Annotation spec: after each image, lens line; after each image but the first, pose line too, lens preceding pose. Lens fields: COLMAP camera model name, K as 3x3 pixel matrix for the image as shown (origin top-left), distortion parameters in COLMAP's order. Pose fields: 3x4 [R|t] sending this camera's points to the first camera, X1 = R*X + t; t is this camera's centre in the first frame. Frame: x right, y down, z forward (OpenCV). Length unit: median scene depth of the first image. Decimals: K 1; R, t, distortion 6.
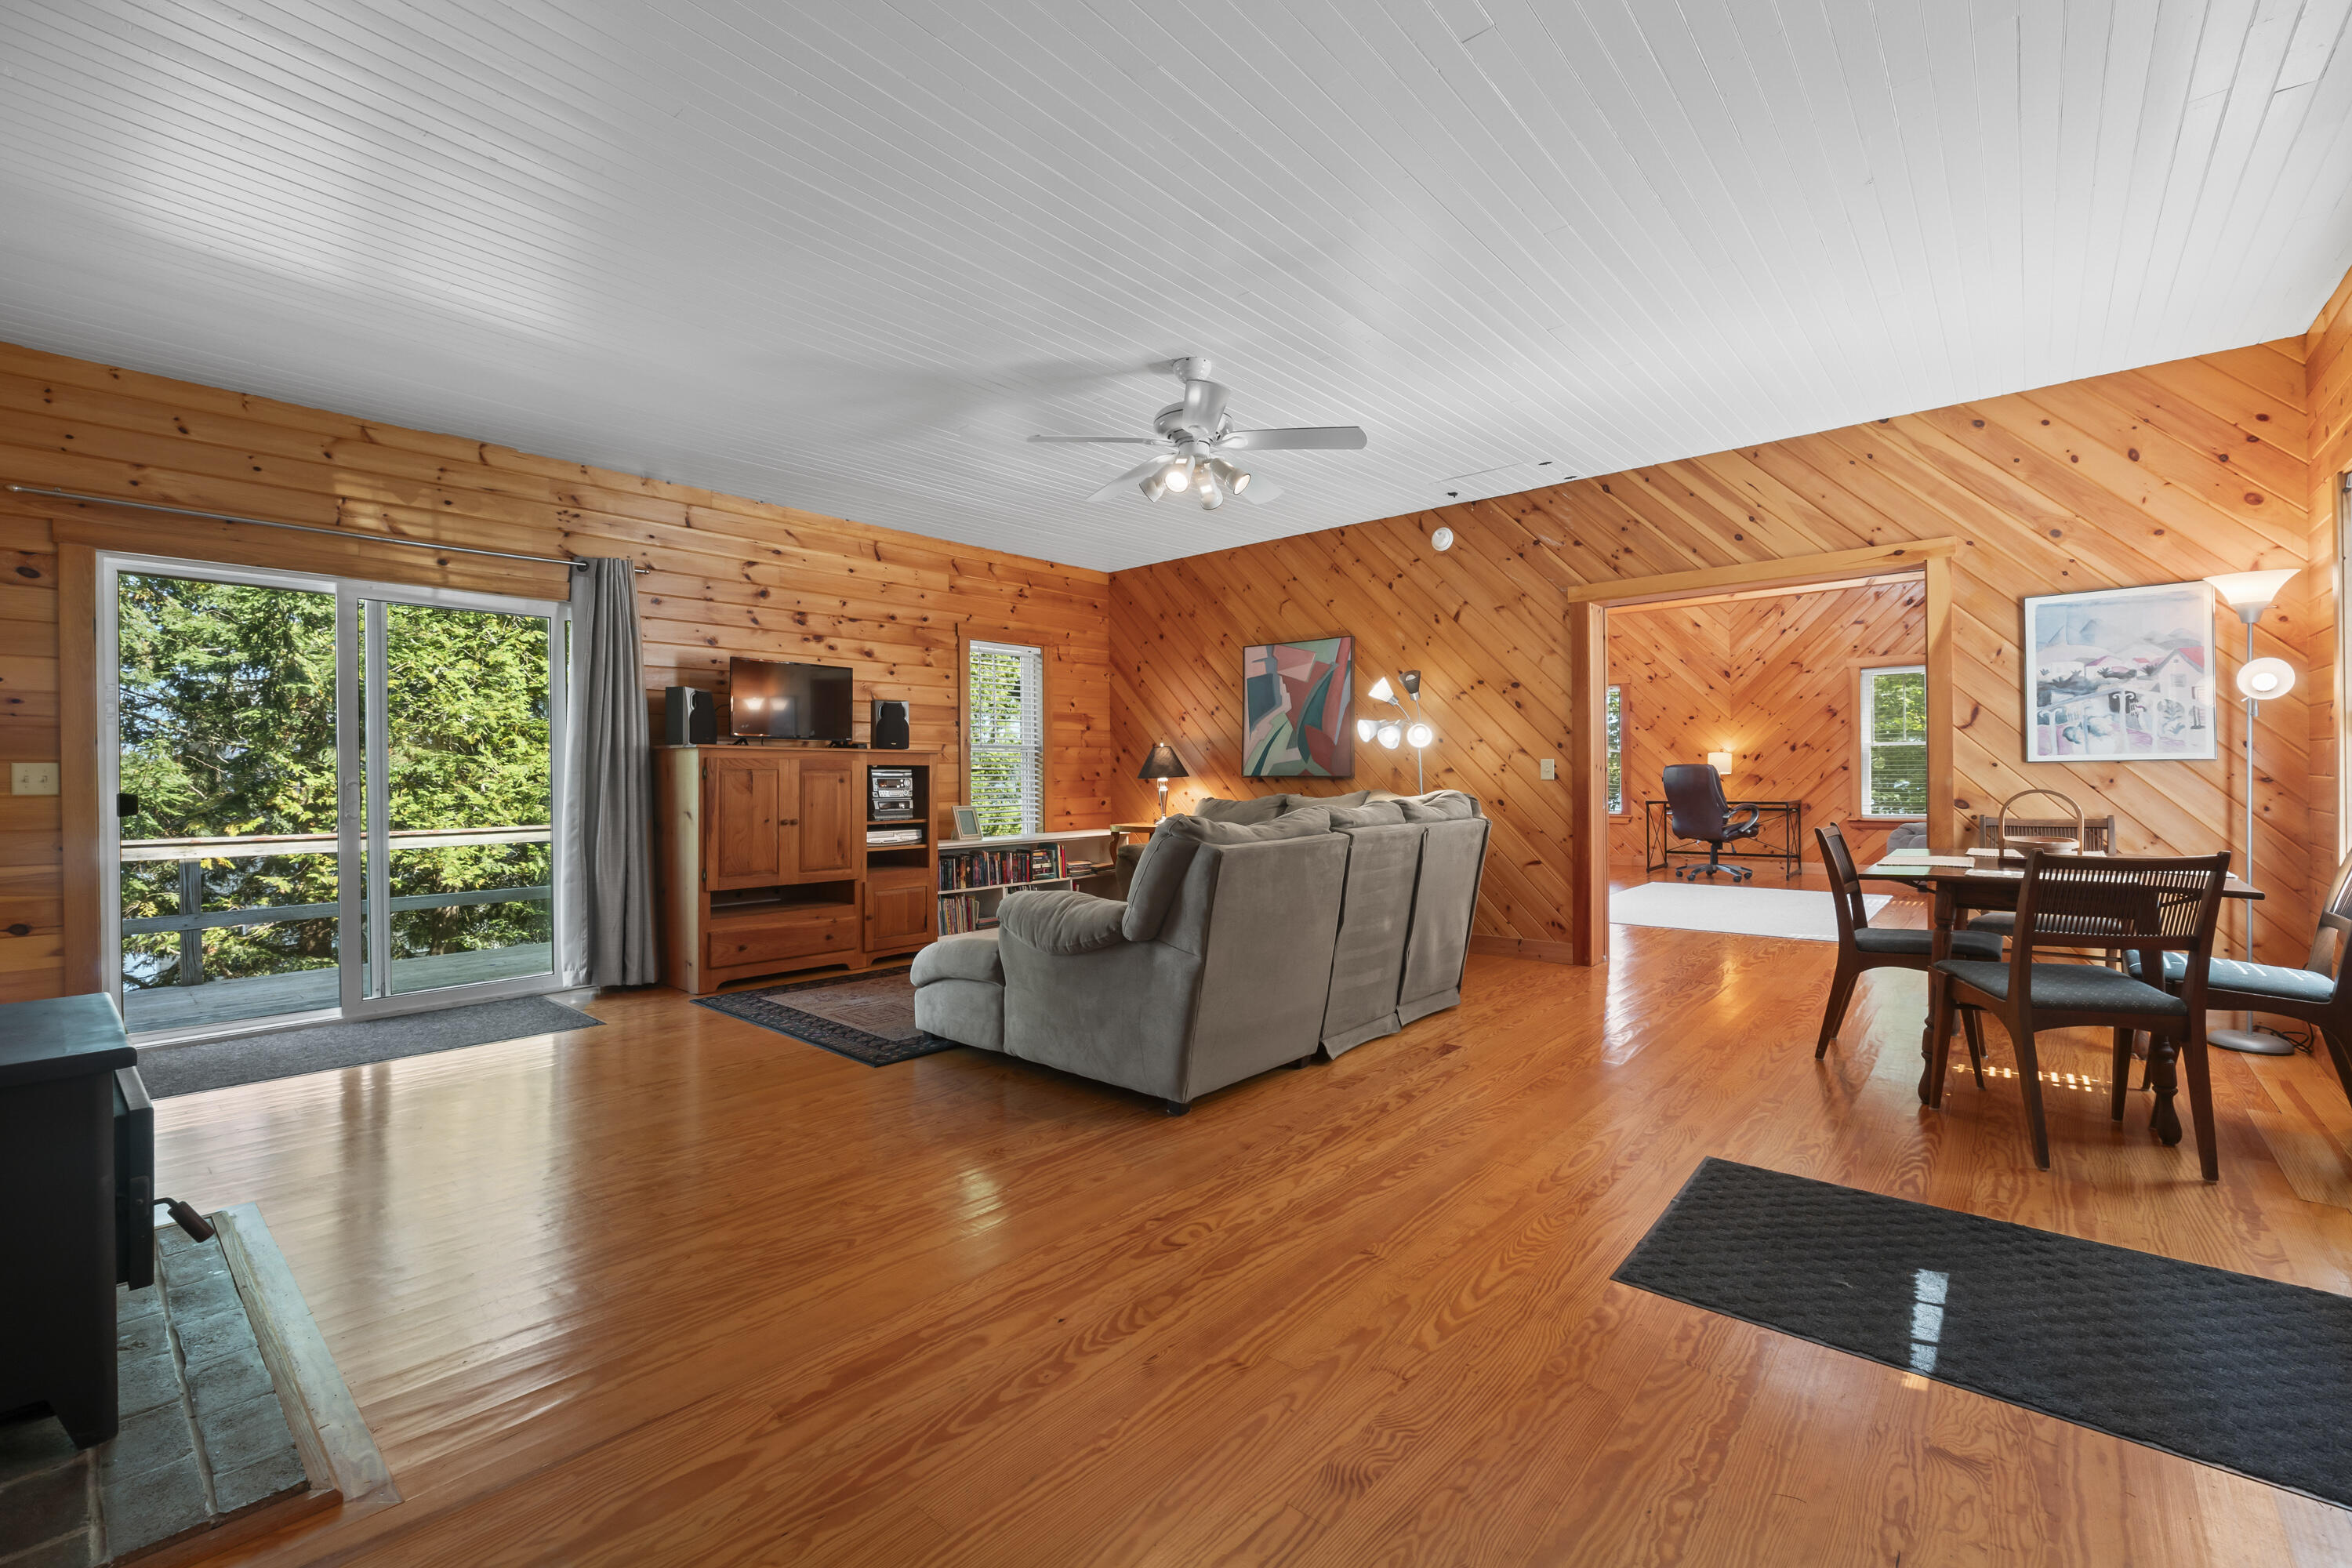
lens RADIAL K [[999.4, 0, 1175.1], [0, 999.4, 776.4], [0, 0, 1]] dist [-0.007453, -0.000170]
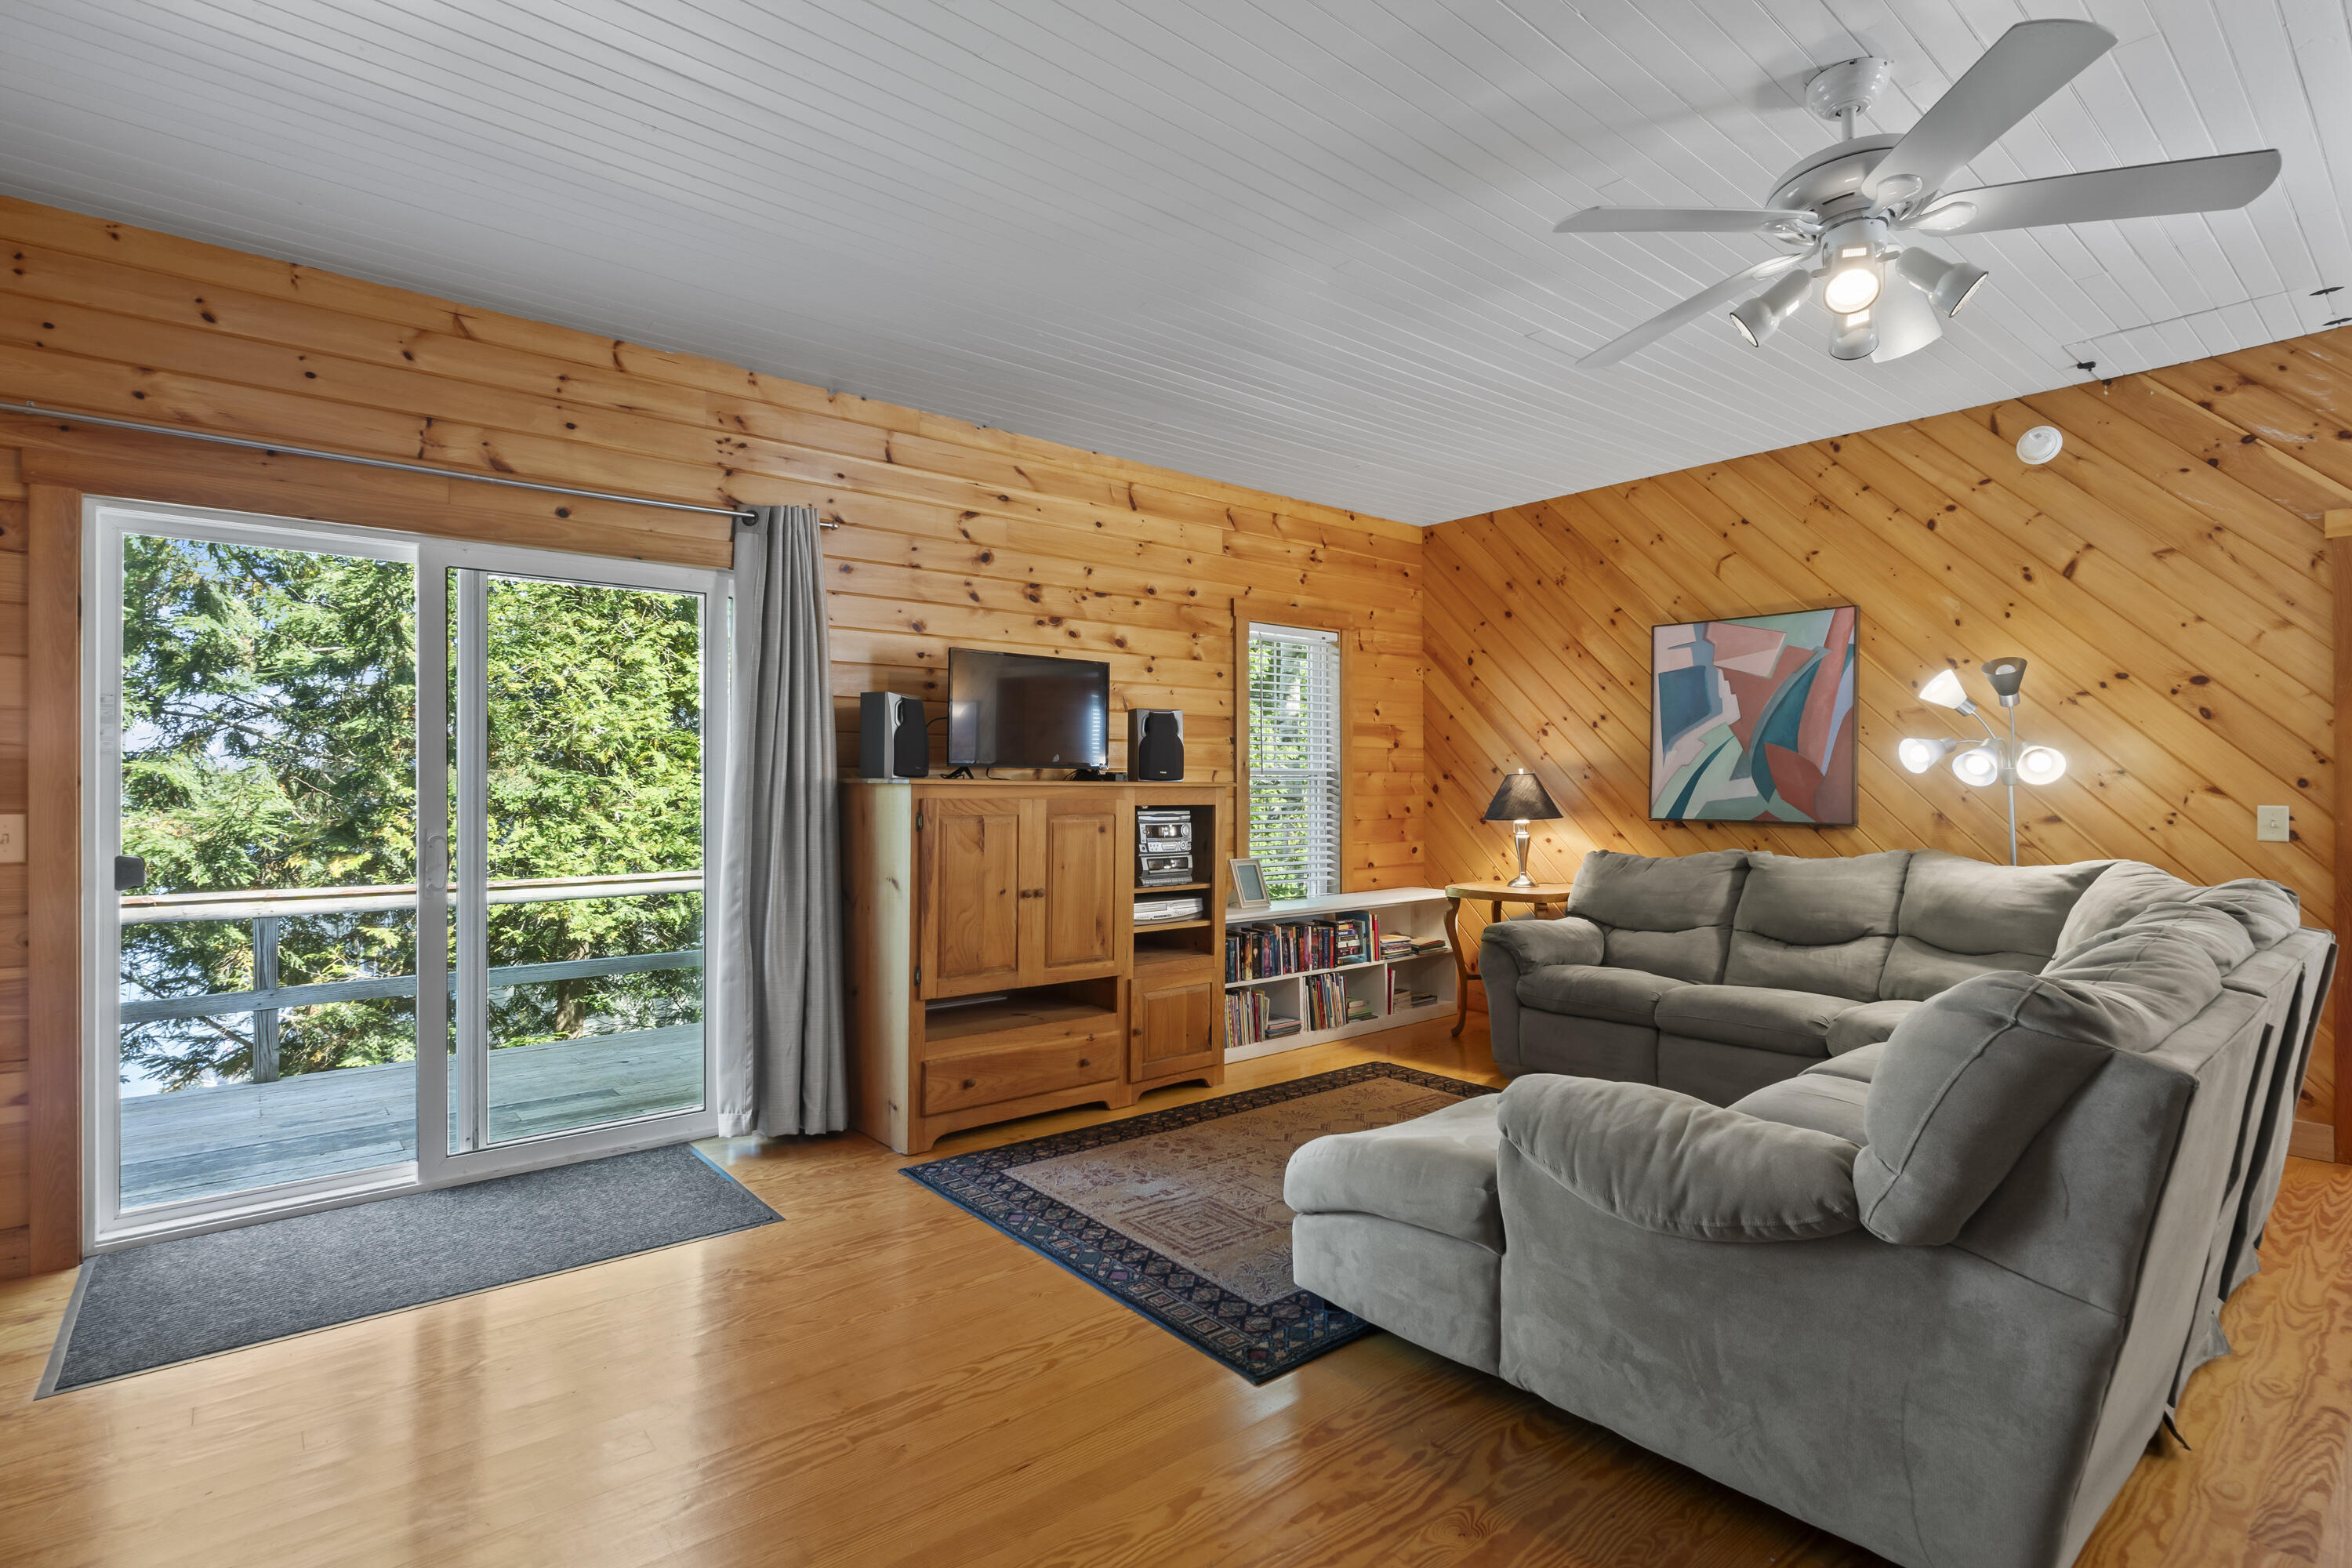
lens RADIAL K [[1136.8, 0, 1170.7], [0, 1136.8, 776.6], [0, 0, 1]] dist [-0.002573, -0.000776]
pose [[0.987815, 0.005582, -0.155534, -0.159268], [-0.006905, 0.999944, -0.007967, -0.024185], [0.155480, 0.008943, 0.987798, 0.234418]]
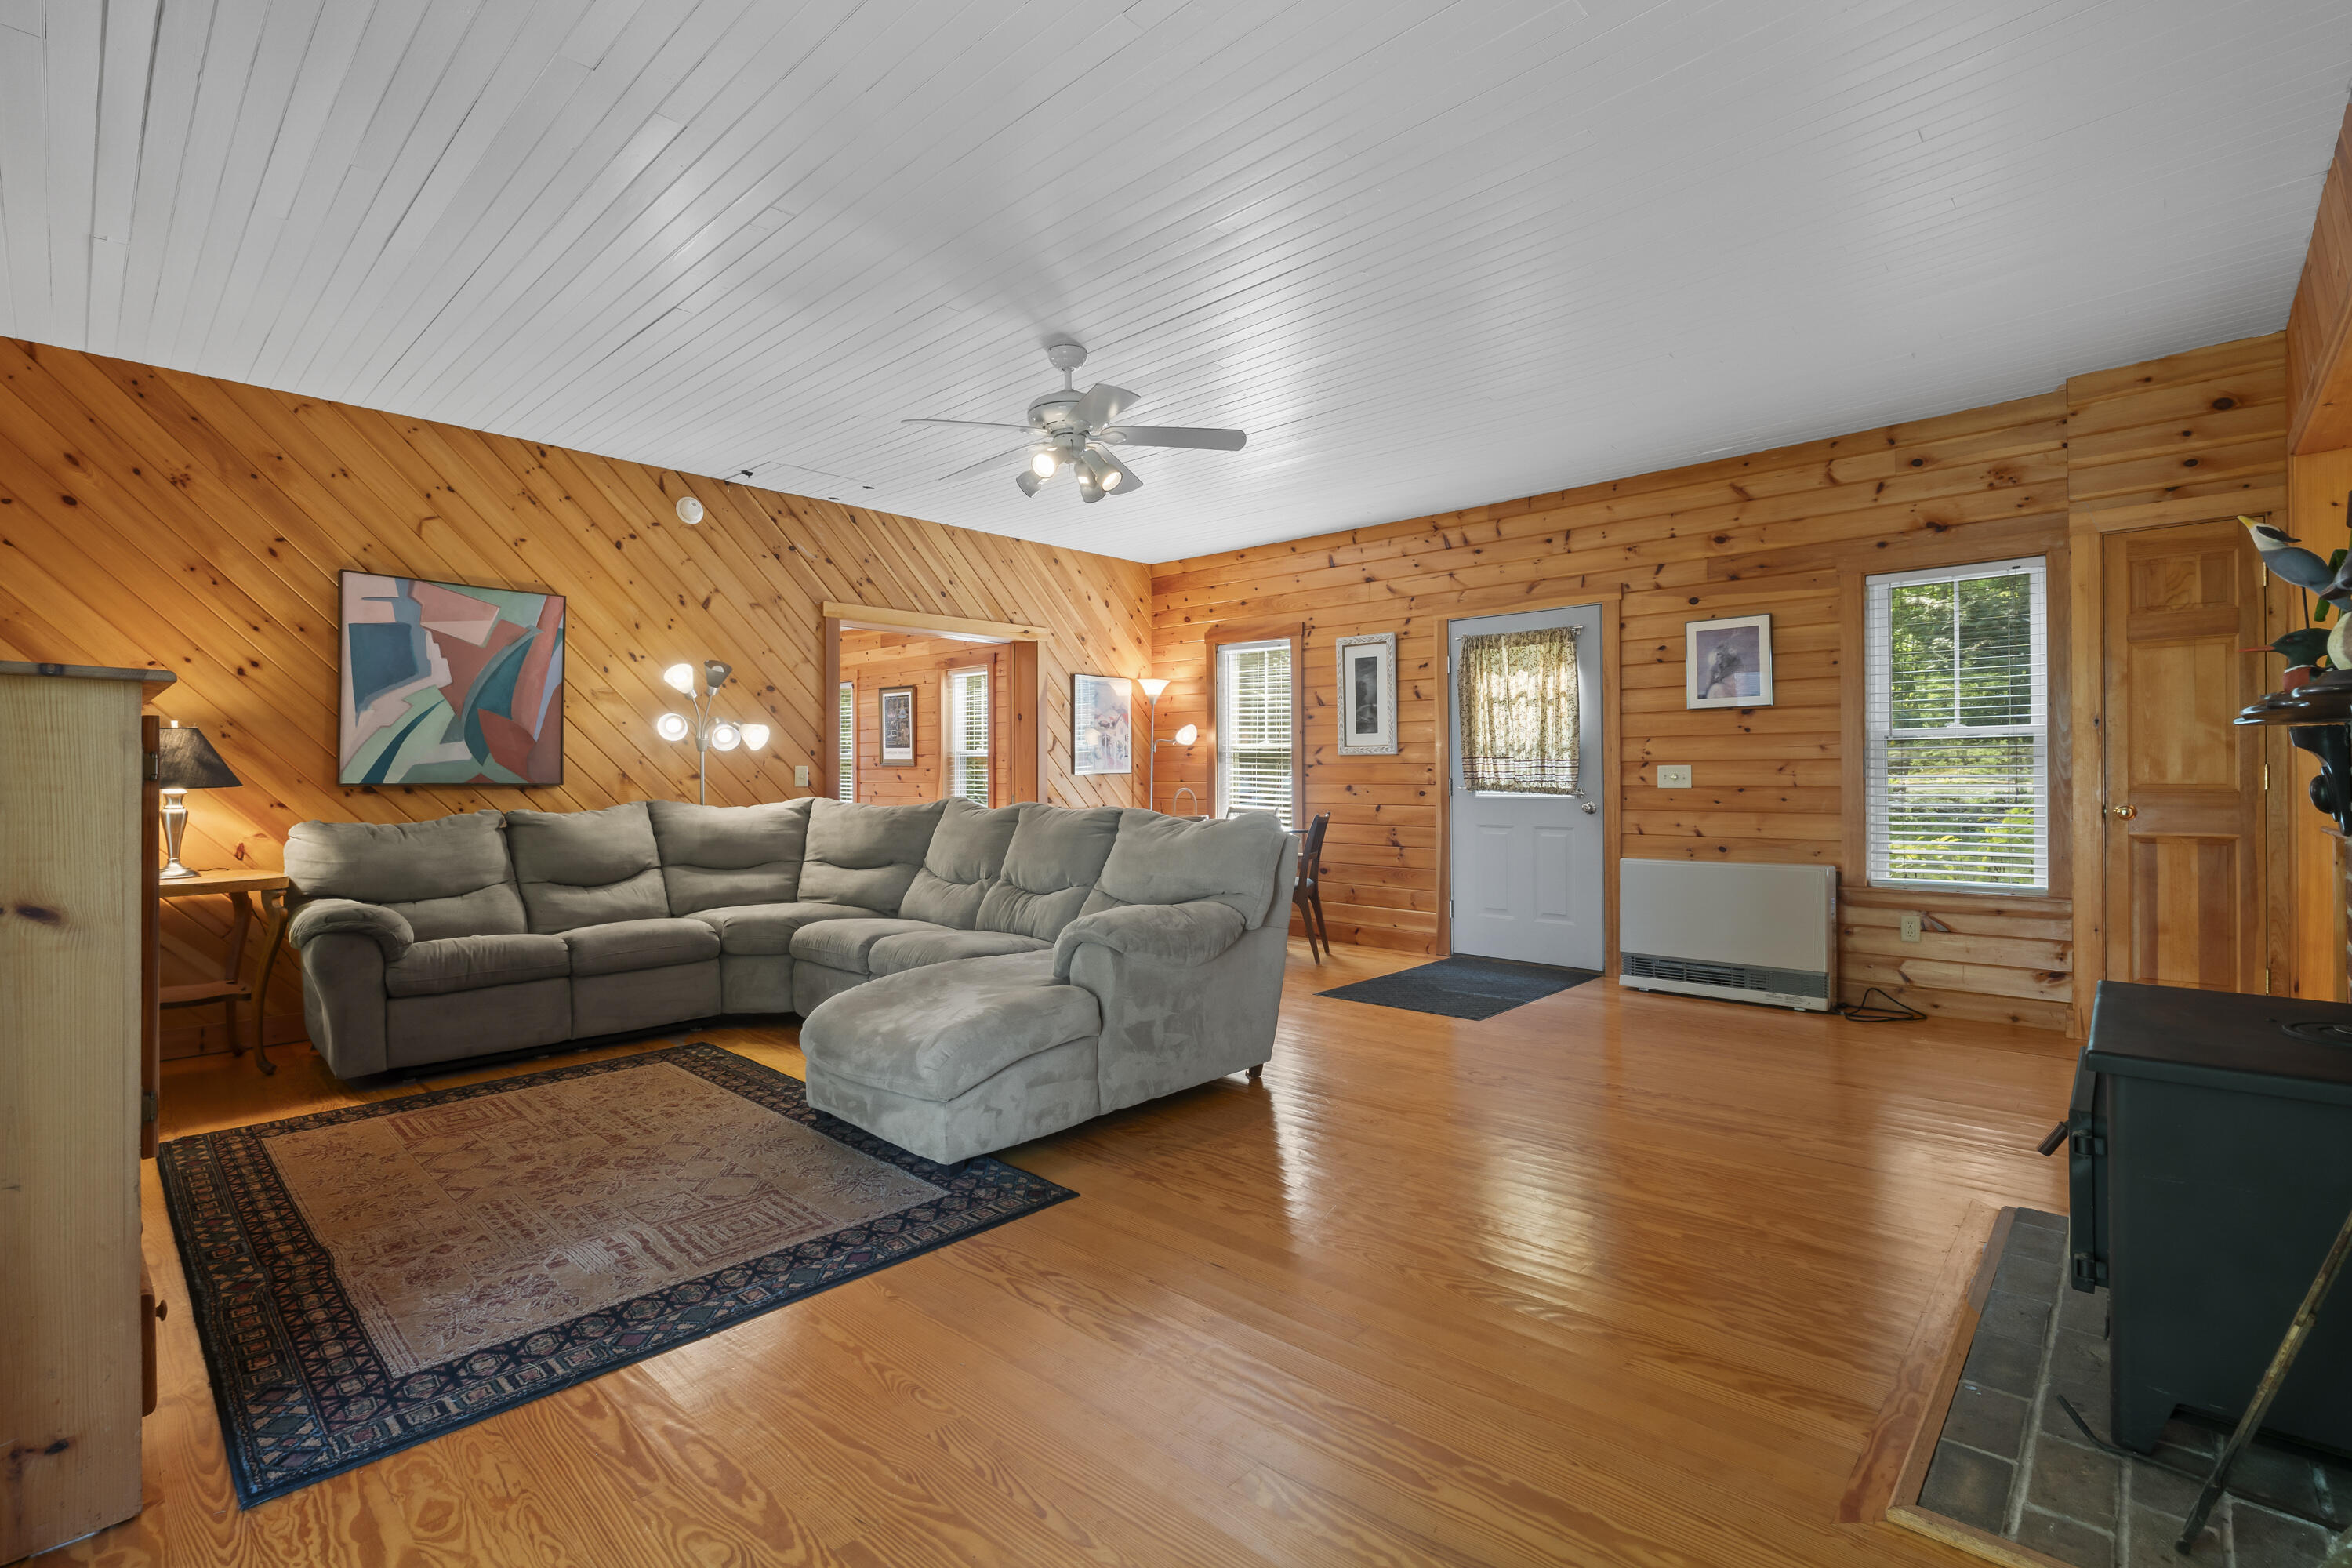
lens RADIAL K [[1051.0, 0, 1168.1], [0, 1051.0, 775.7], [0, 0, 1]] dist [-0.008933, -0.000130]
pose [[0.037357, 0.007298, 0.999275, -0.652533], [0.005332, 0.999958, -0.007502, 0.002466], [-0.999288, 0.005608, 0.037317, 0.574036]]
